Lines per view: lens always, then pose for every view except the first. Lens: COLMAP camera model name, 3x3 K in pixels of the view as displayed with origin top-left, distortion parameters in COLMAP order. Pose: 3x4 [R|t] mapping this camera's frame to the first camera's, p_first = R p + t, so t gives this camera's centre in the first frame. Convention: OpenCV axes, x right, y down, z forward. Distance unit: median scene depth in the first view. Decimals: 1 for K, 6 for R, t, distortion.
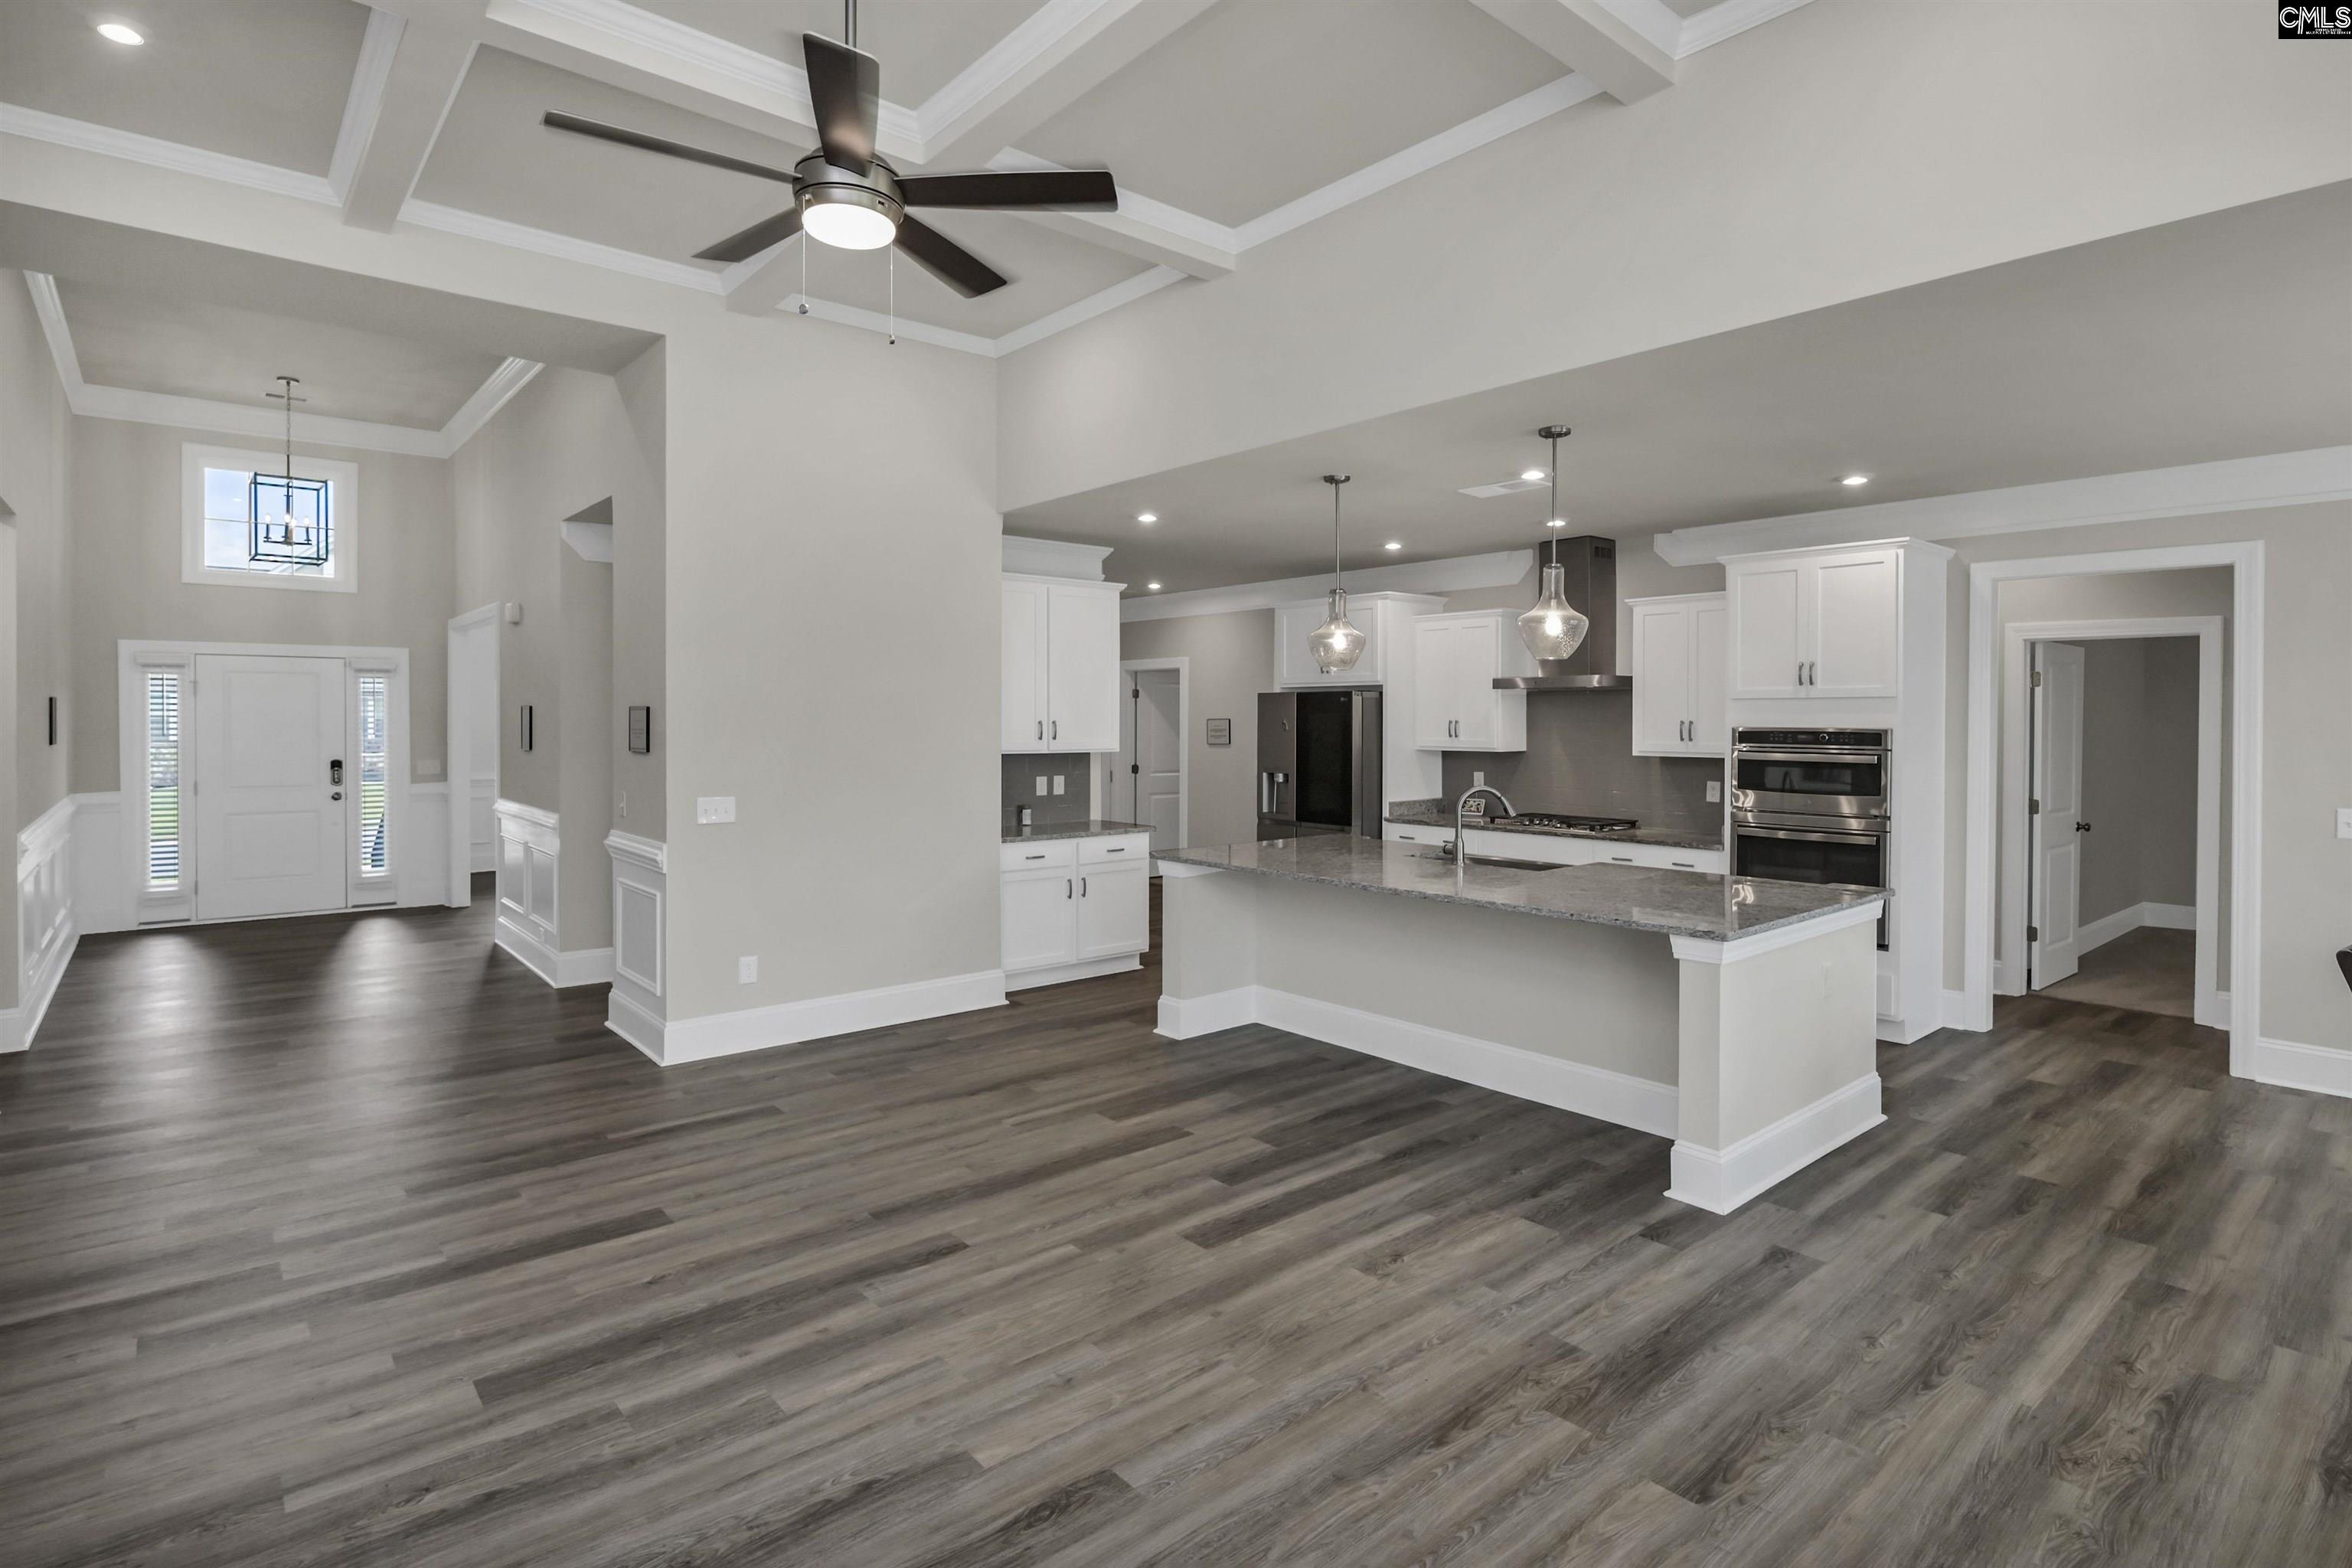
lens RADIAL K [[1152.6, 0, 1161.5], [0, 1152.6, 752.4], [0, 0, 1]] dist [0.001306, -0.003722]
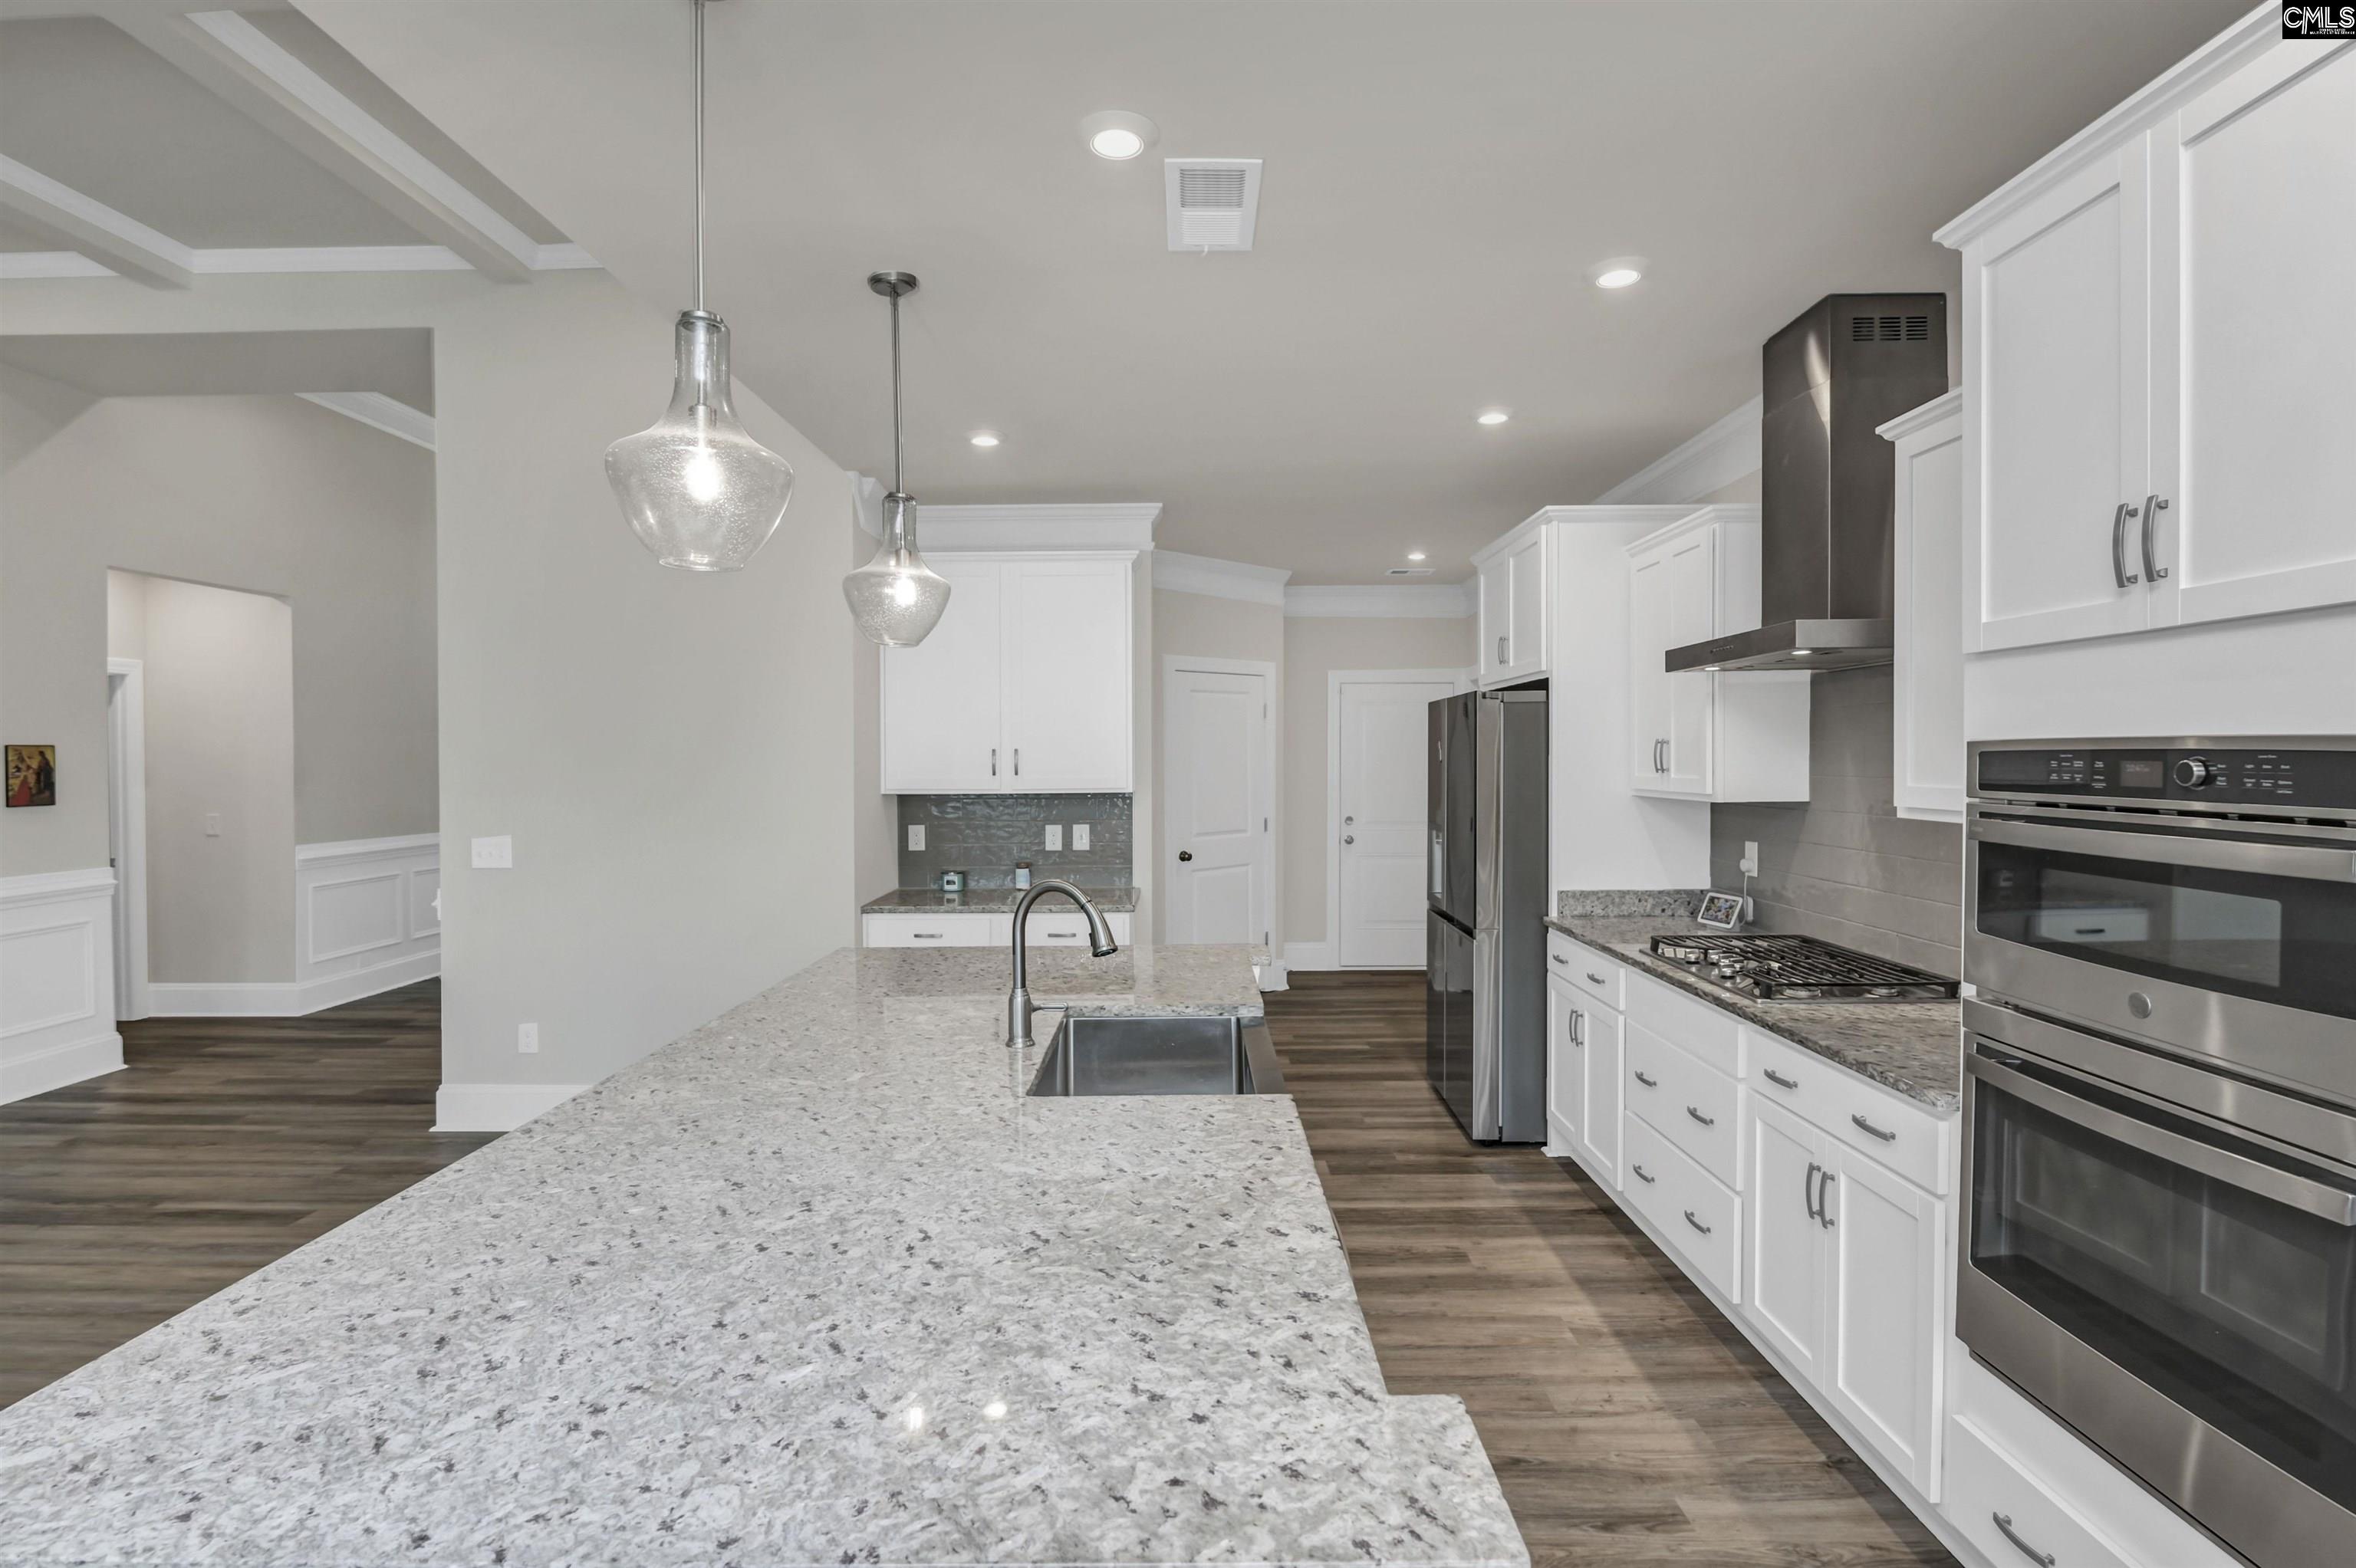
lens RADIAL K [[1154.4, 0, 1174.6], [0, 1154.4, 787.4], [0, 0, 1]] dist [0.001306, -0.003722]
pose [[0.767762, 0.011968, -0.640623, 0.661908], [-0.012772, 0.999913, 0.003372, -0.010186], [0.640608, 0.005593, 0.767848, 0.745368]]
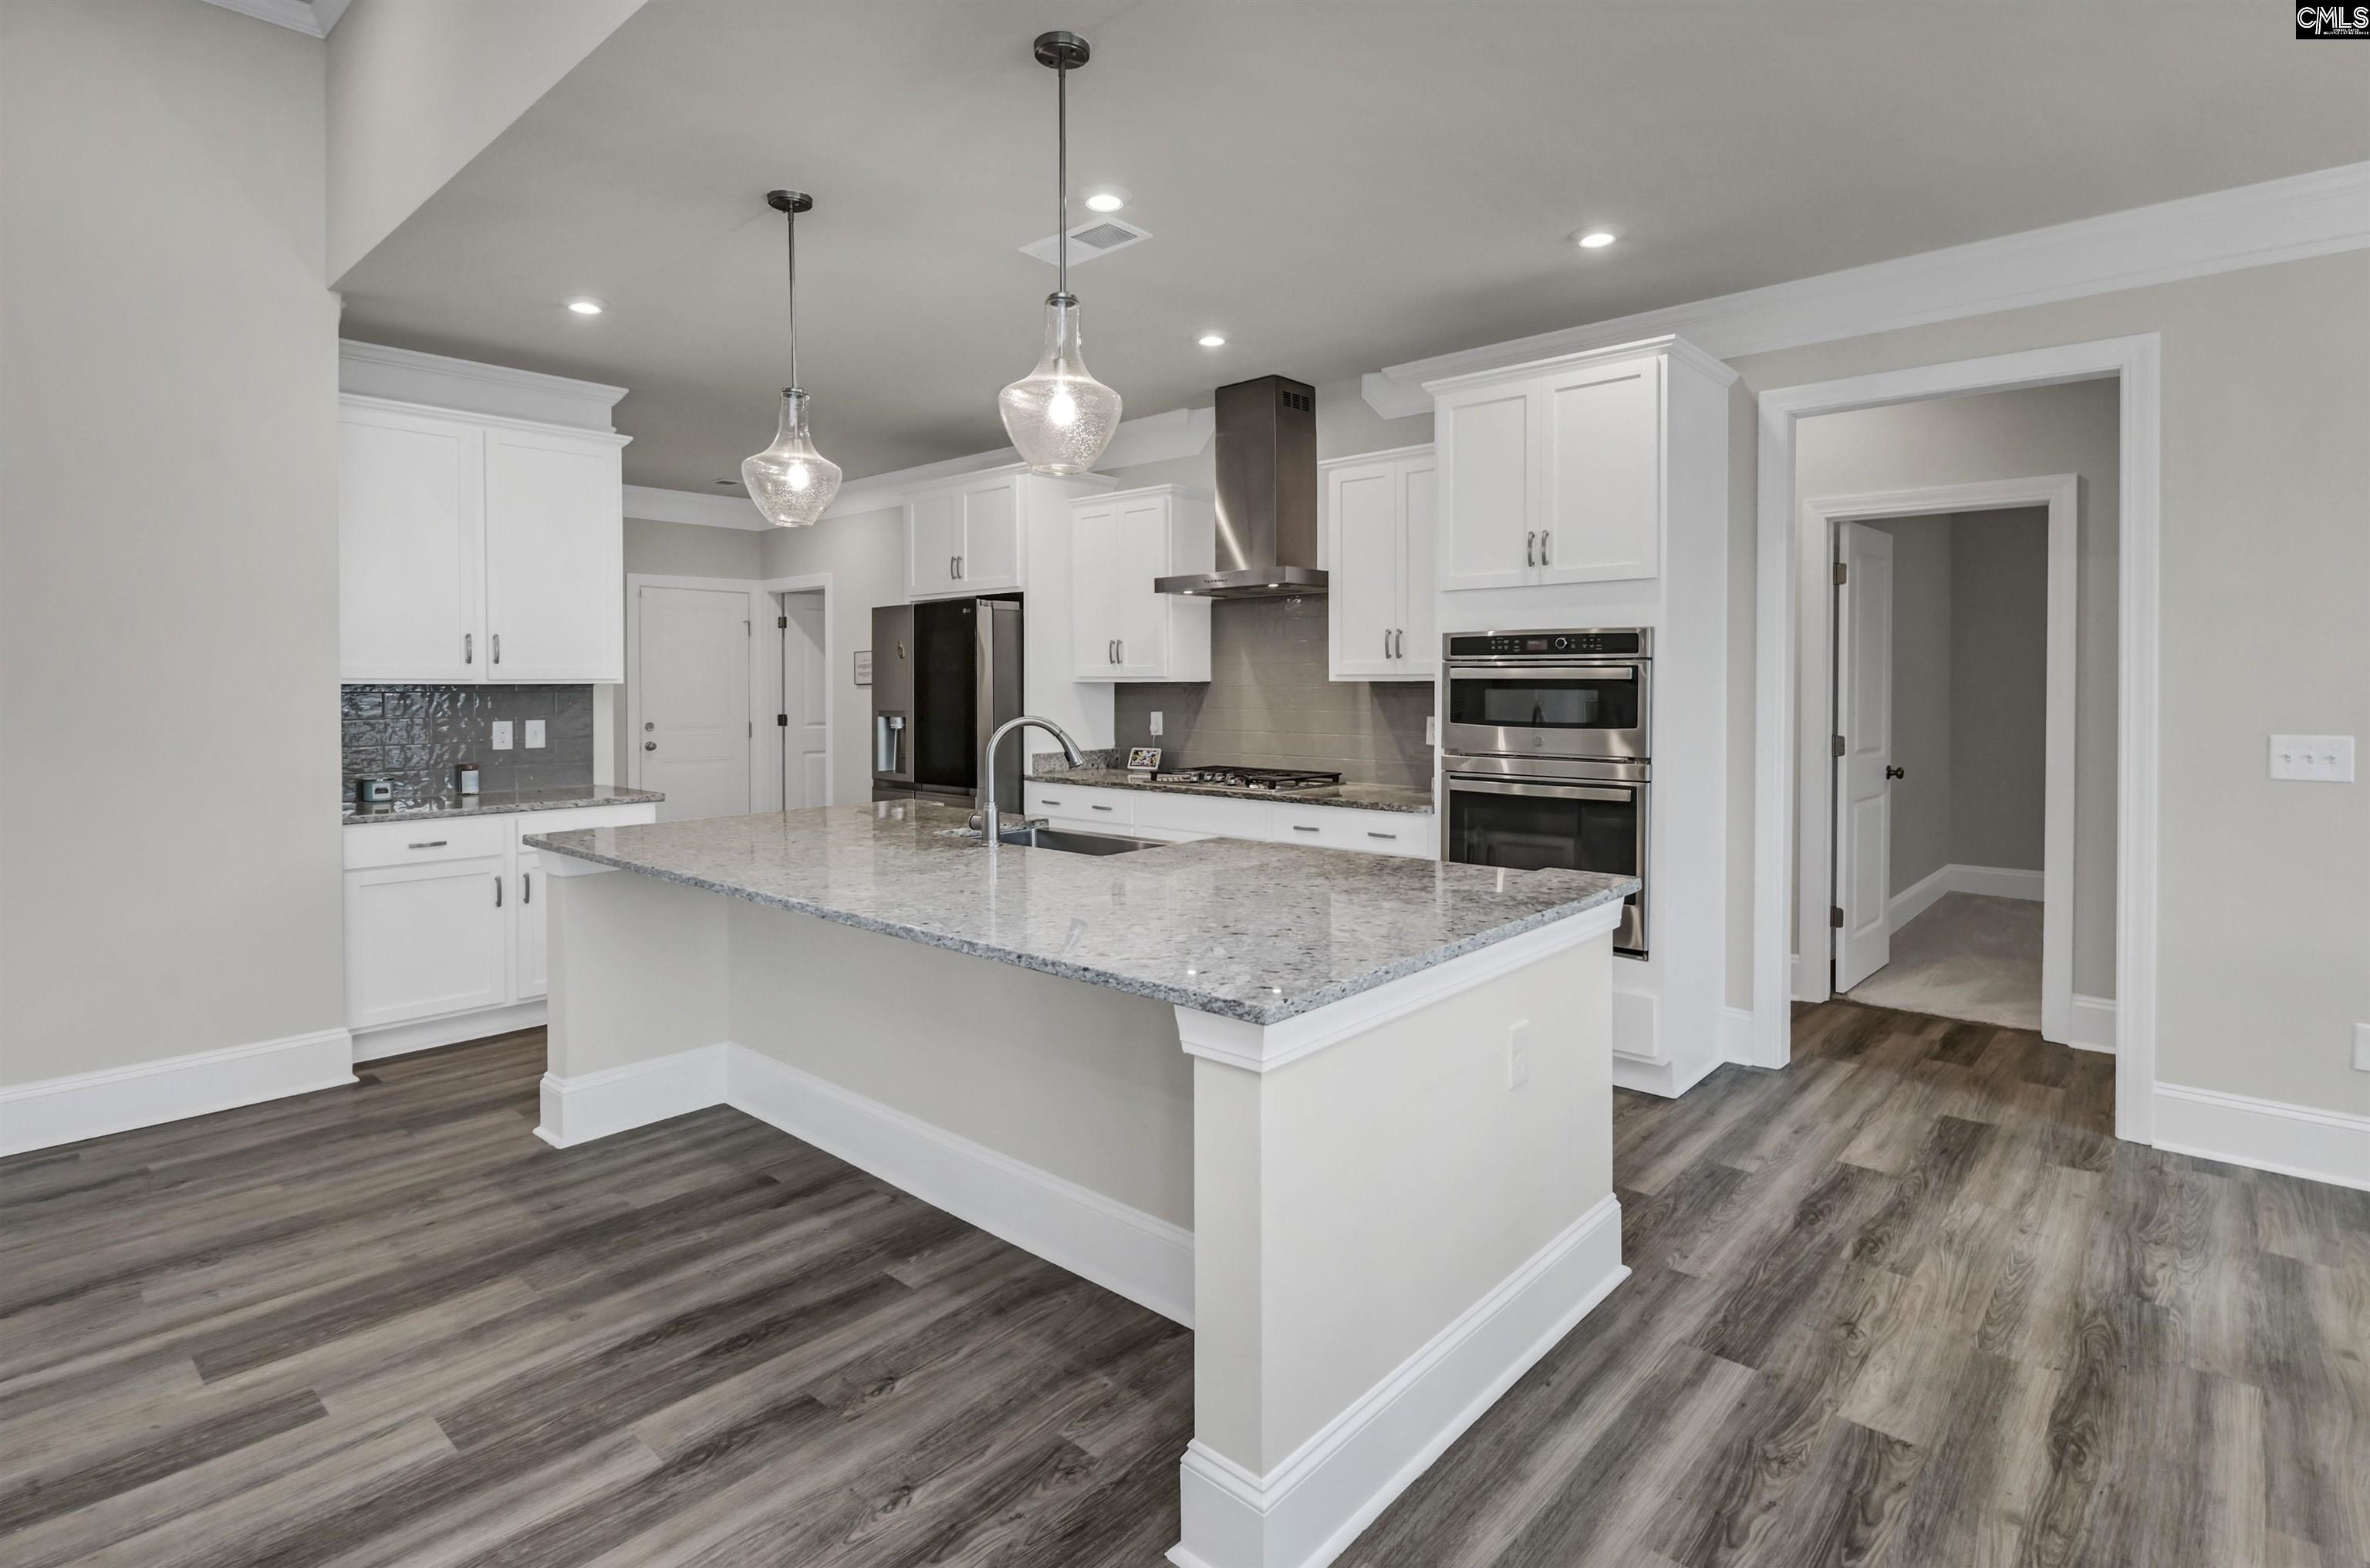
lens RADIAL K [[1161.3, 0, 1192.3], [0, 1161.3, 725.1], [0, 0, 1]] dist [0.001306, -0.003722]
pose [[0.987816, -0.008721, 0.155380, 0.291696], [0.007365, 0.999930, 0.009301, 0.030395], [-0.155451, -0.008043, 0.987811, 0.413664]]
